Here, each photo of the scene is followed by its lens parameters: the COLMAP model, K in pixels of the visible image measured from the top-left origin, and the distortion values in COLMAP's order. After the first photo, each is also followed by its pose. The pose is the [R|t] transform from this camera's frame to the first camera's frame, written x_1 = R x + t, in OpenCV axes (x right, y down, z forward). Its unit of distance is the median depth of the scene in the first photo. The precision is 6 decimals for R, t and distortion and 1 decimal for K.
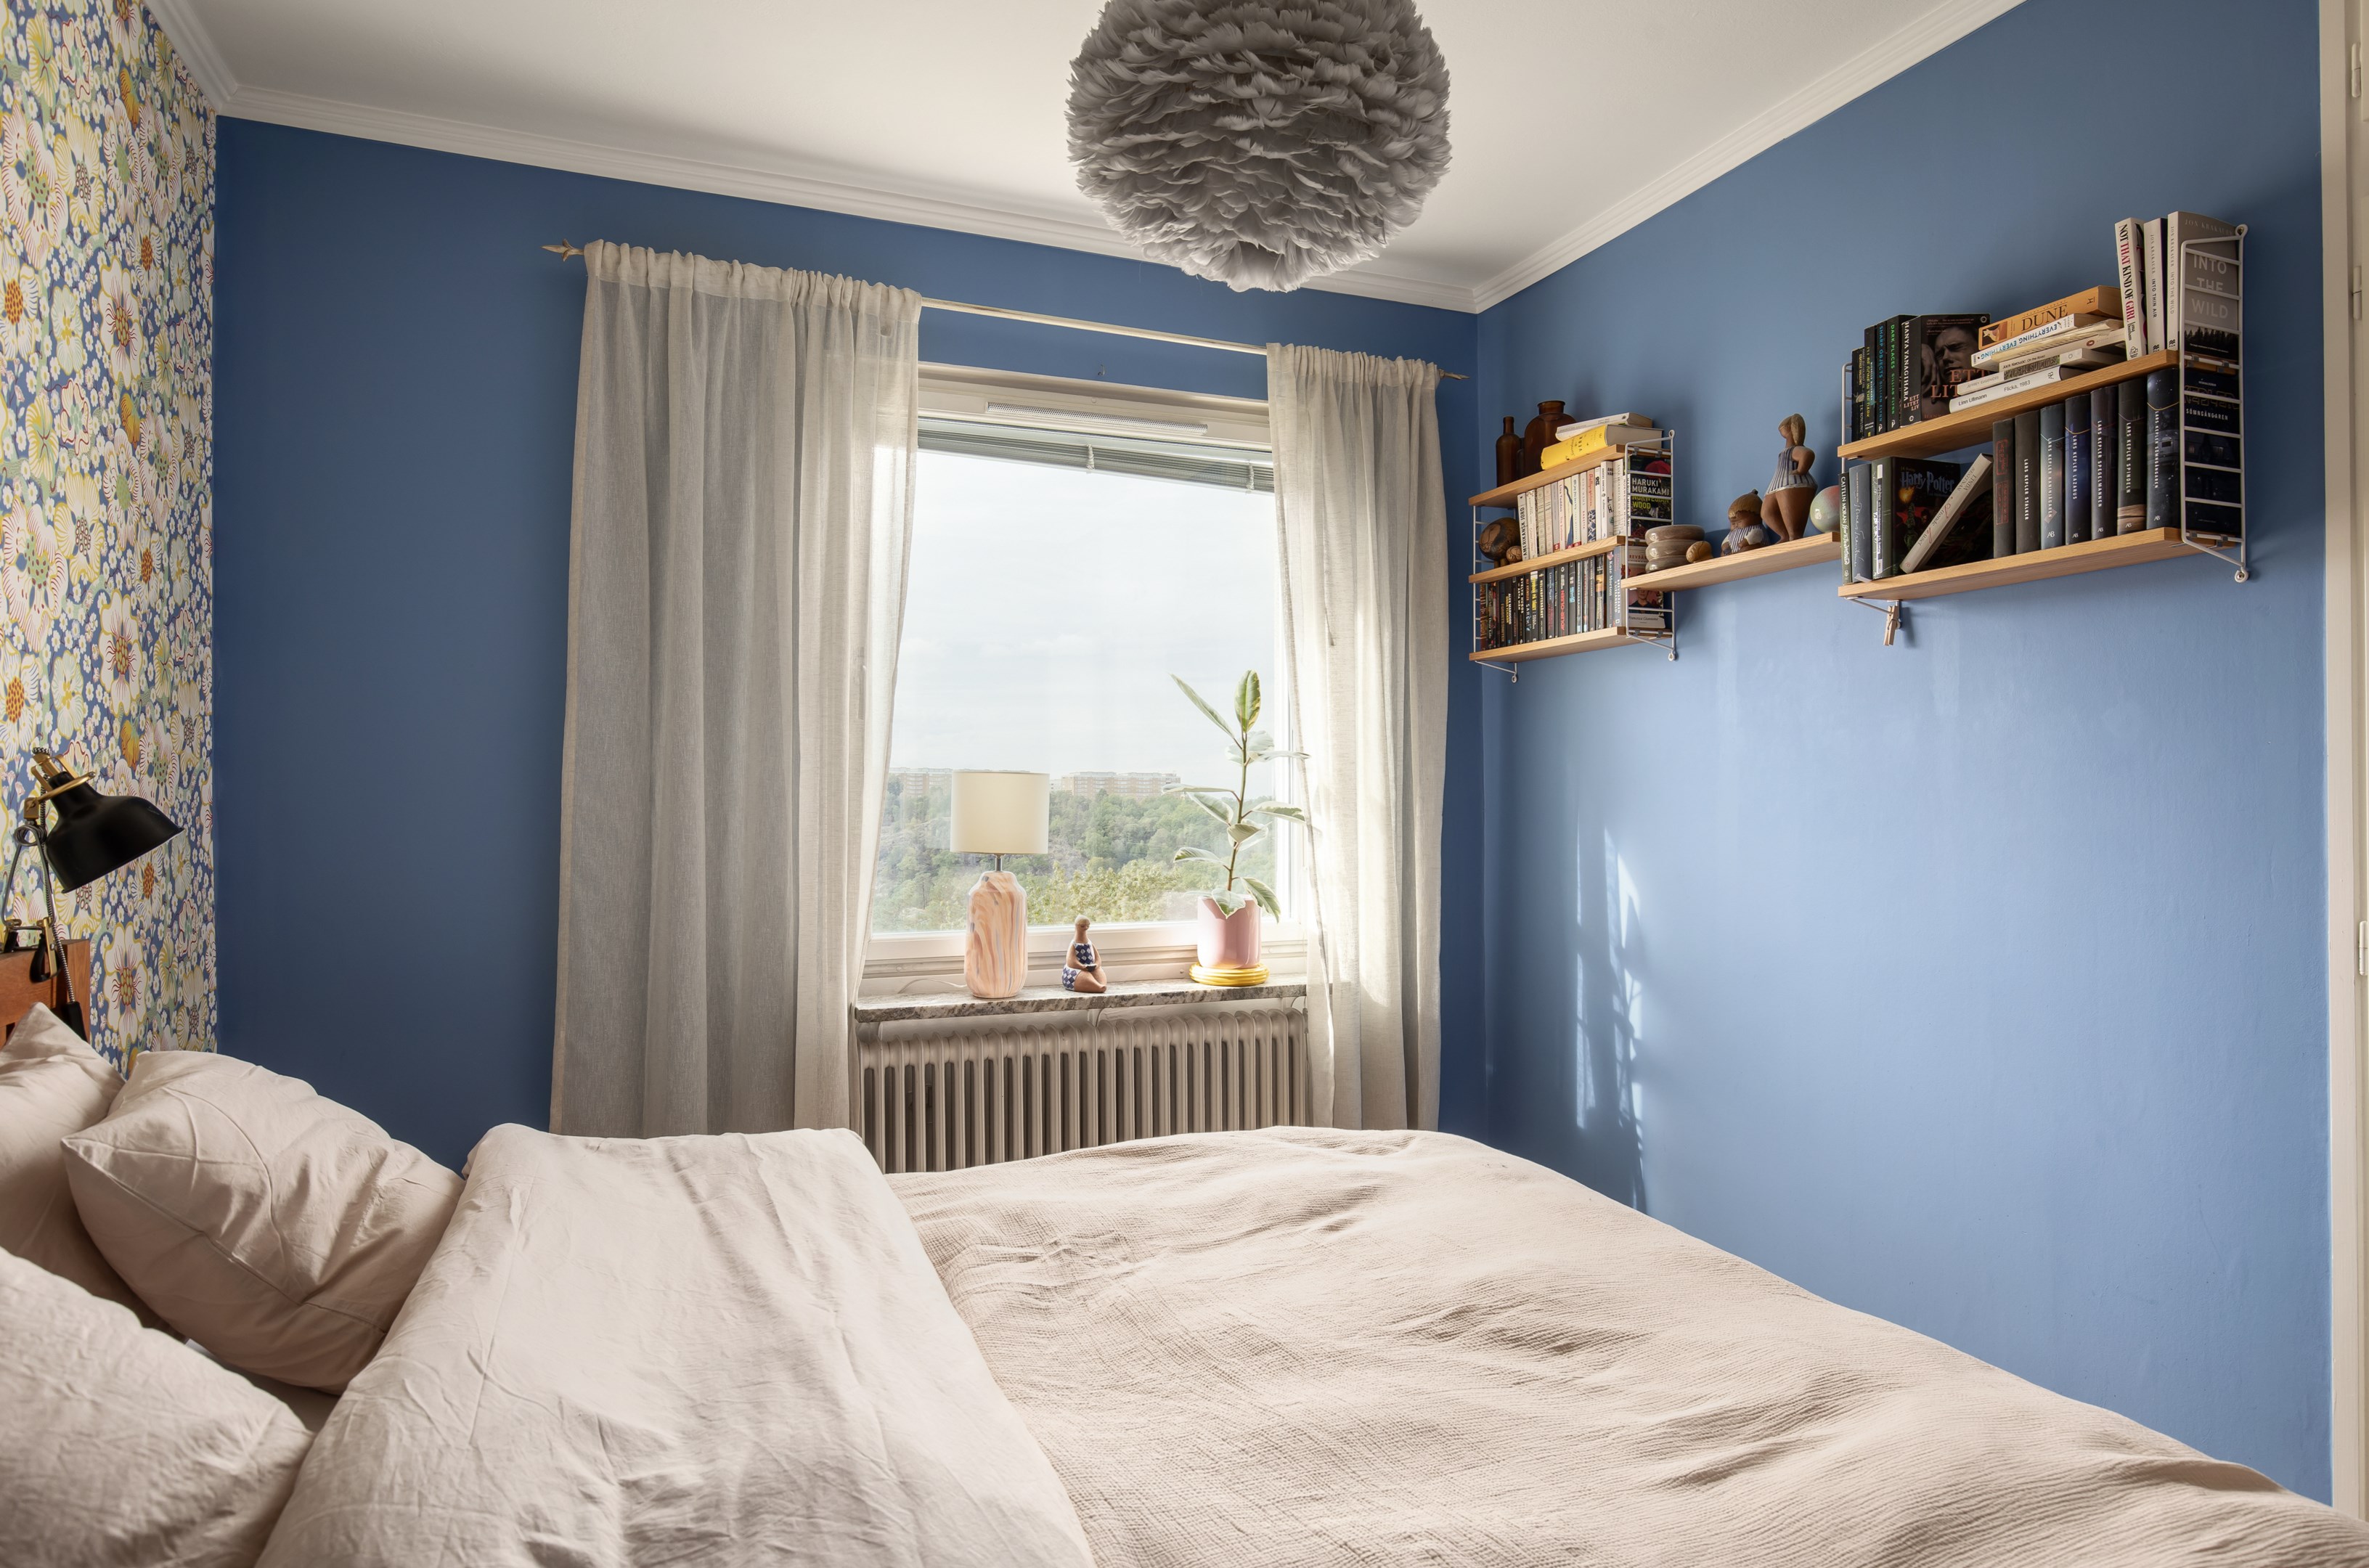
lens RADIAL K [[1391.0, 0, 1185.5], [0, 1391.0, 794.2], [0, 0, 1]] dist [-0.001792, 0.000985]
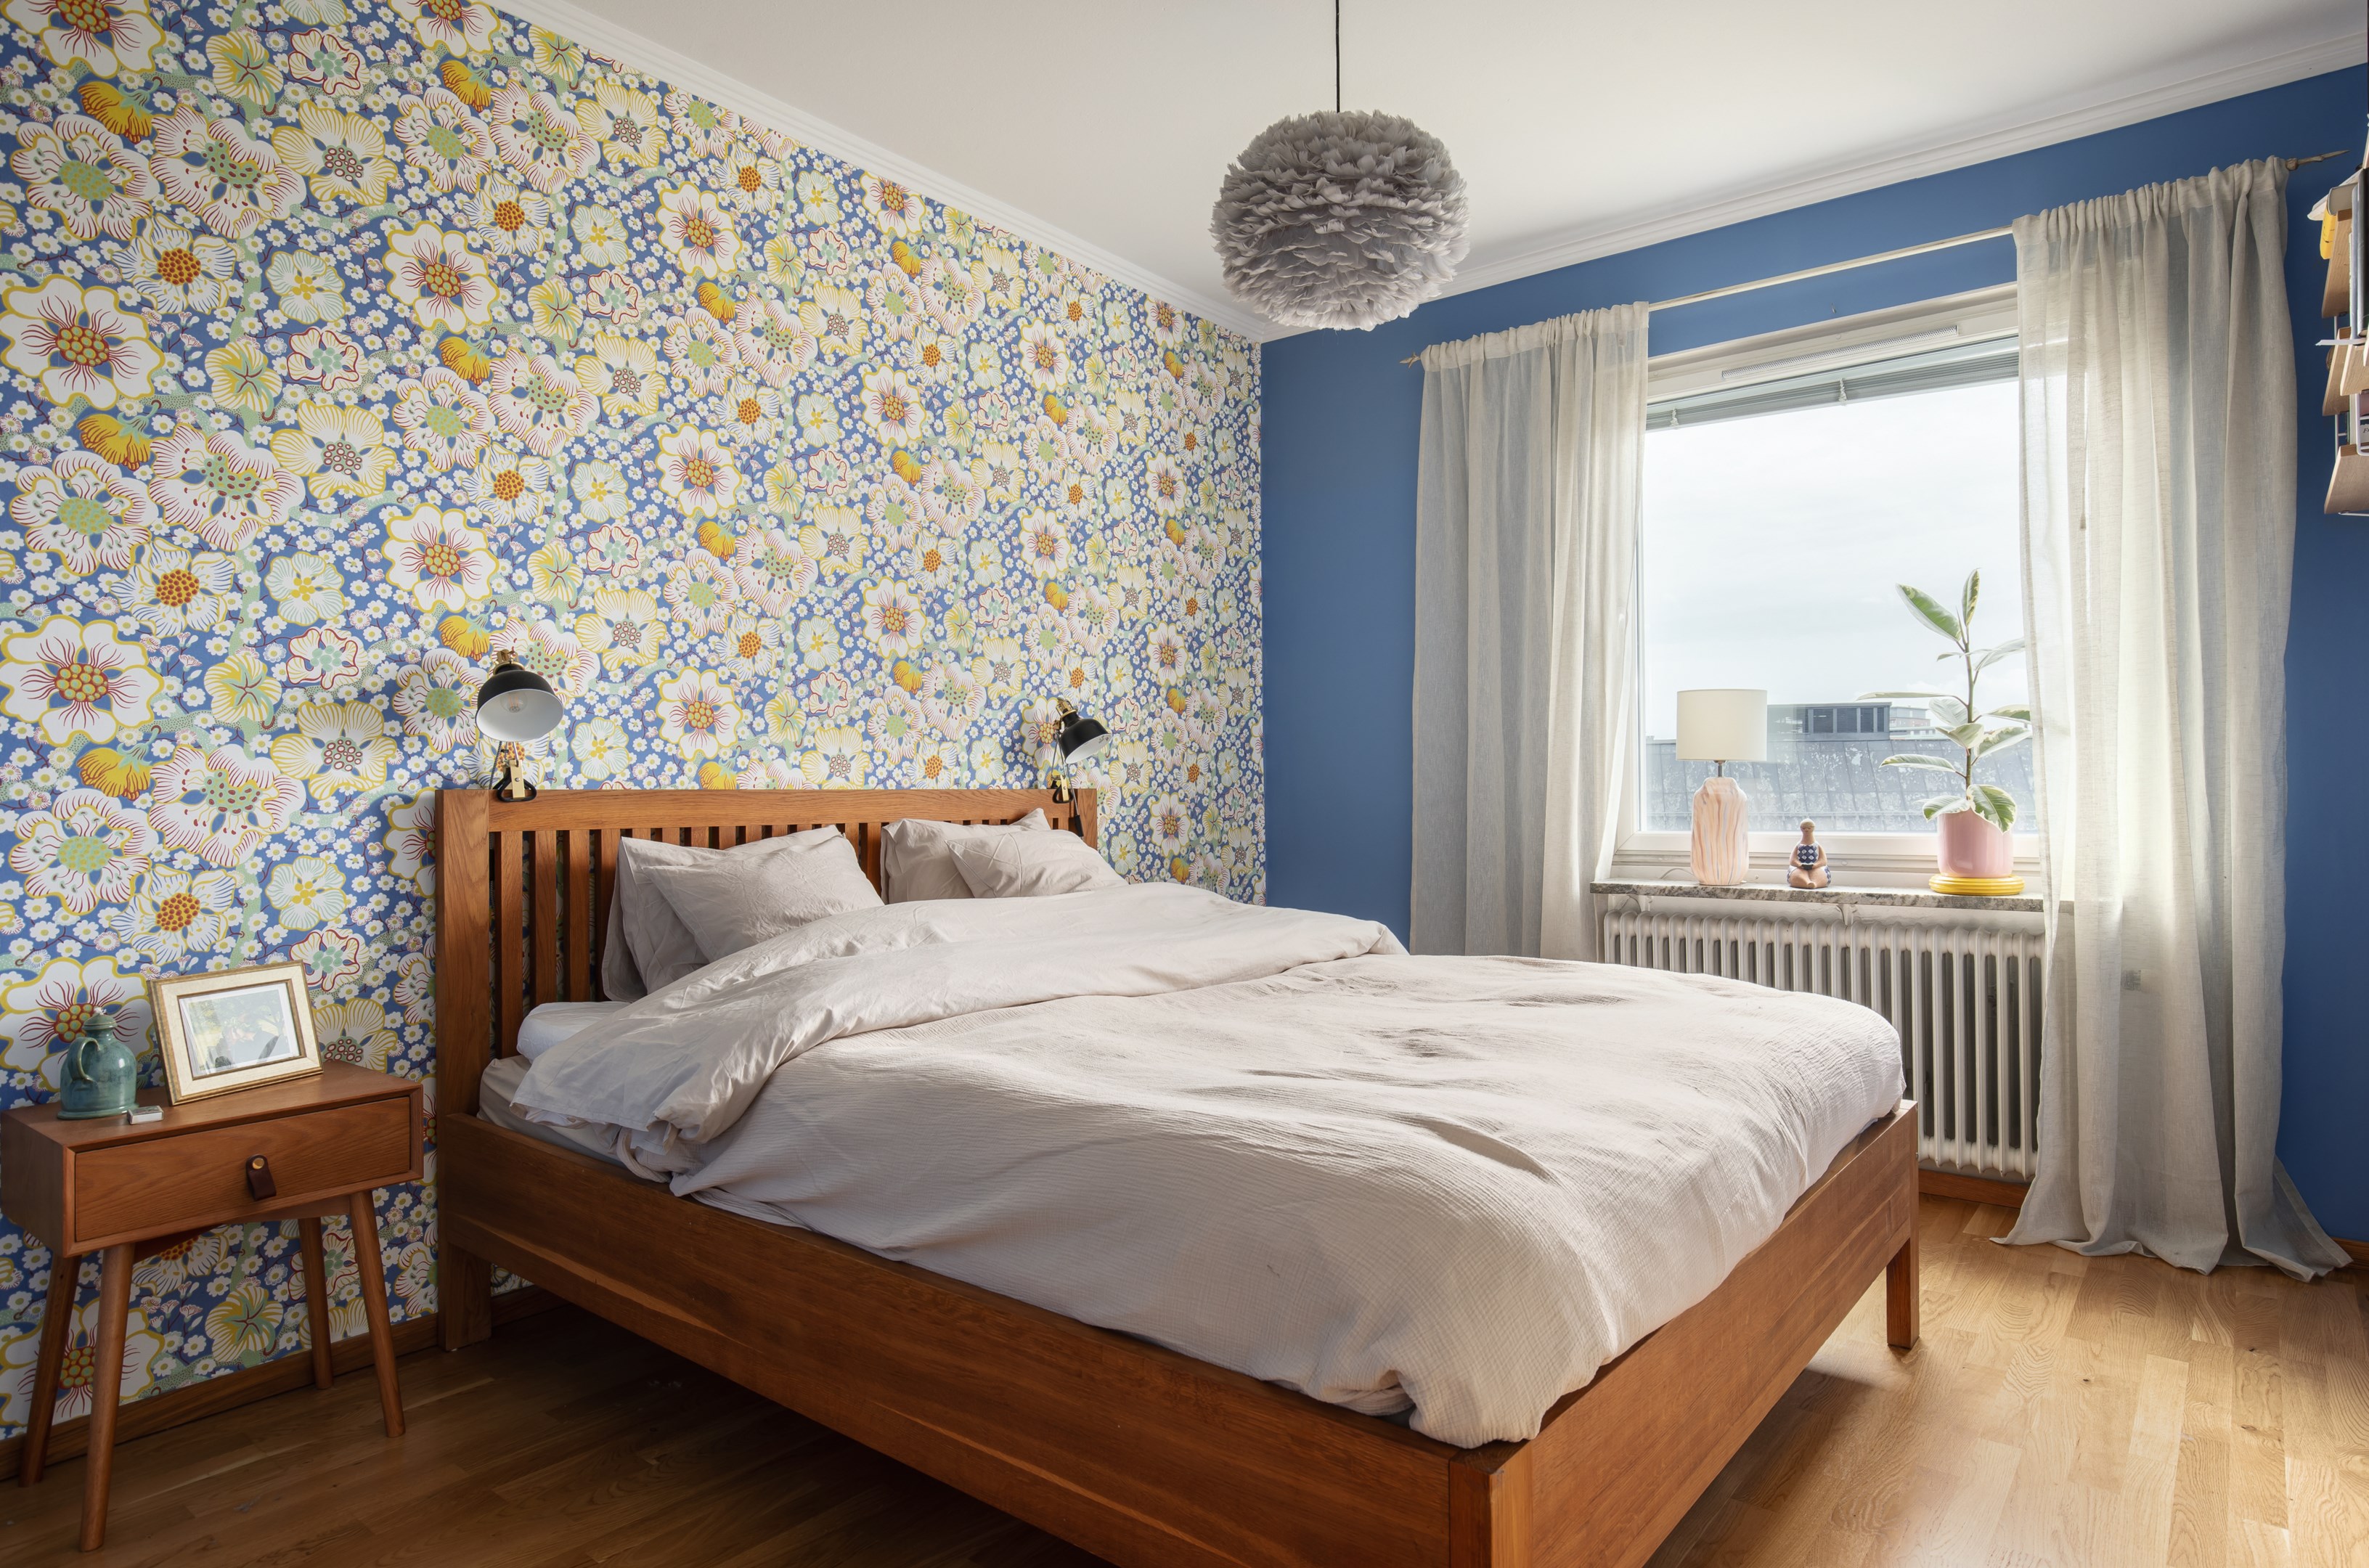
lens RADIAL K [[1310.1, 0, 1186.6], [0, 1310.1, 787.0], [0, 0, 1]] dist [-0.007352, 0.000284]
pose [[0.499825, -0.006724, -0.866100, 0.587346], [0.007410, 0.999966, -0.003487, 0.064465], [0.866095, -0.004675, 0.499858, 0.074346]]
